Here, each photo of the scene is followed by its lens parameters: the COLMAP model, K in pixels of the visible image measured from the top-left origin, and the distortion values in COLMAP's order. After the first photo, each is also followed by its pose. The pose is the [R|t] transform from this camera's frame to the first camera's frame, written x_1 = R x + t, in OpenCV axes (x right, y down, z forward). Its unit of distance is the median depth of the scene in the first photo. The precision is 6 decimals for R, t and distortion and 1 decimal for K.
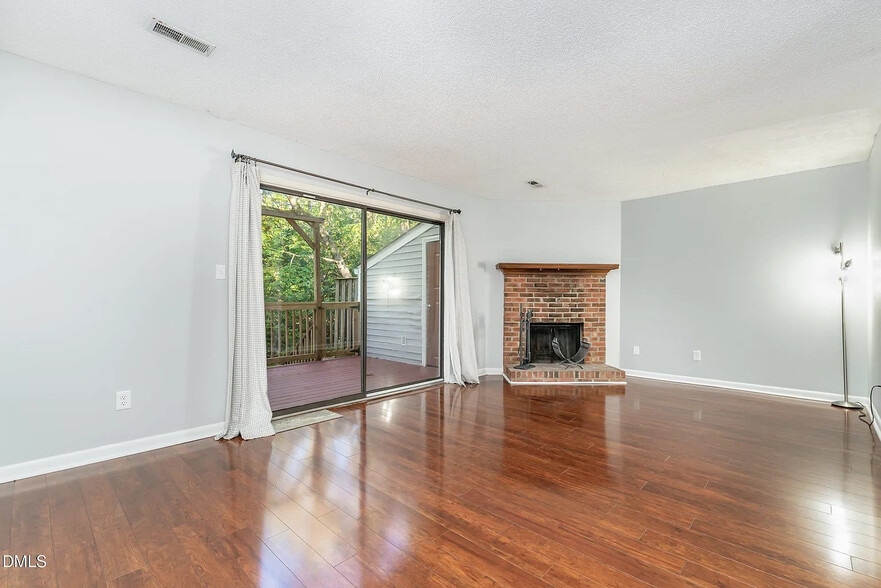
lens RADIAL K [[390.1, 0, 440.6], [0, 390.1, 294.9], [0, 0, 1]] dist [0.000432, -0.000015]
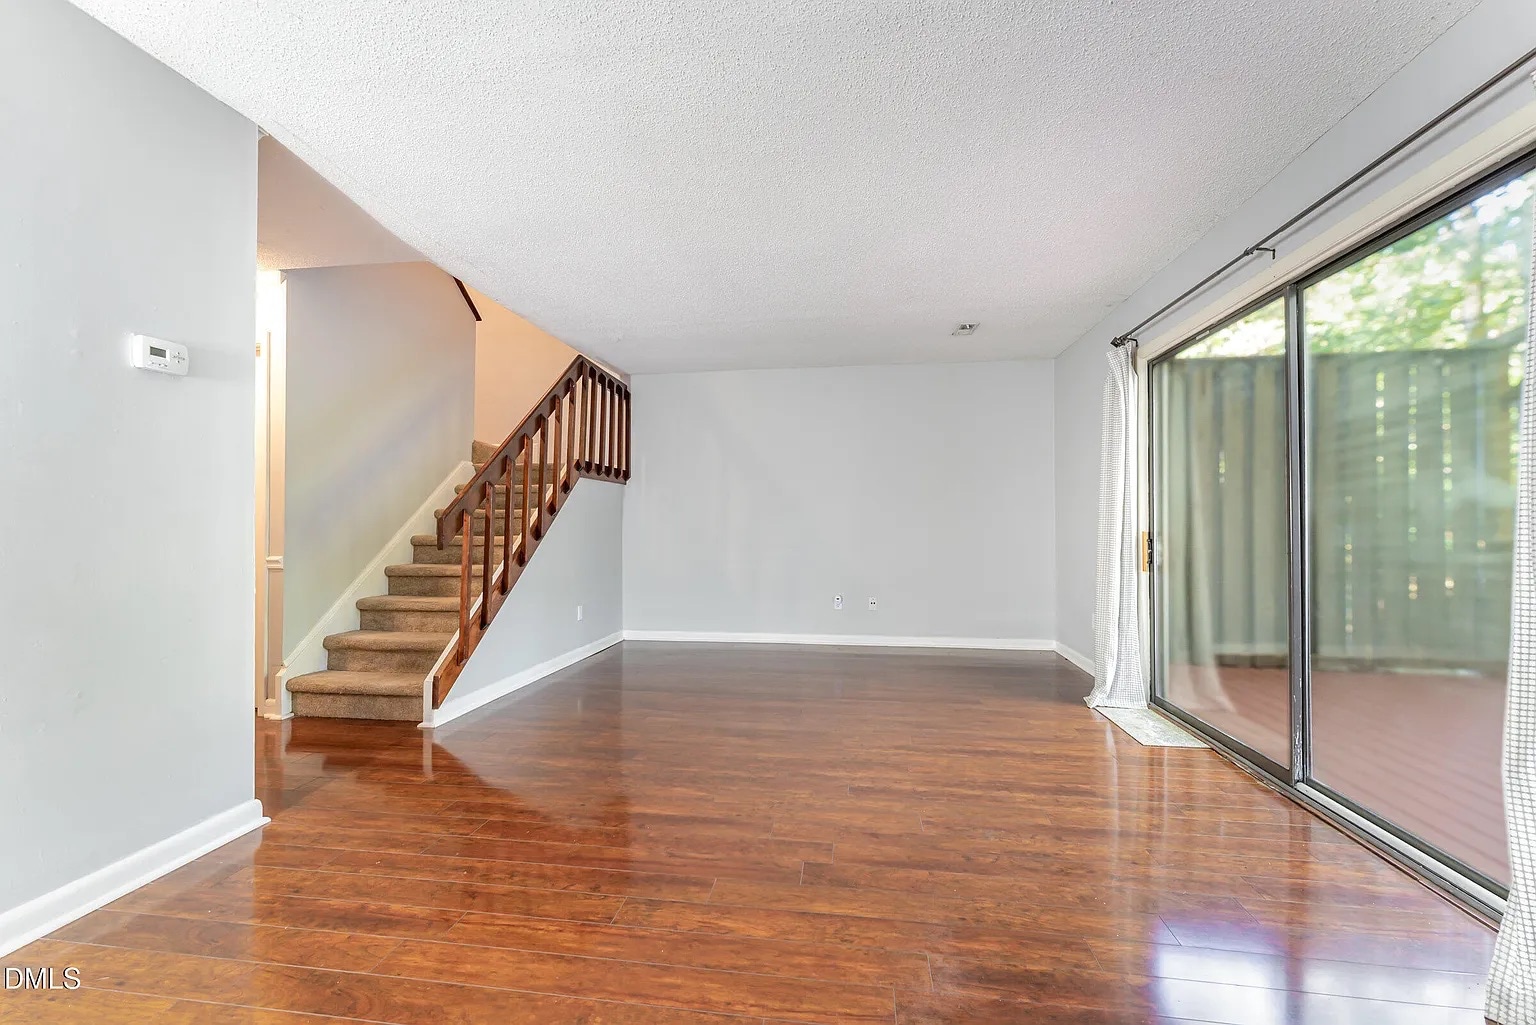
lens RADIAL K [[680.2, 0, 765.5], [0, 680.2, 514.4], [0, 0, 1]] dist [0.000432, -0.000015]
pose [[-0.811693, -0.005979, -0.584053, 0.840233], [0.007657, 0.999753, -0.020876, 0.011180], [0.584034, -0.021417, -0.811447, 1.709304]]
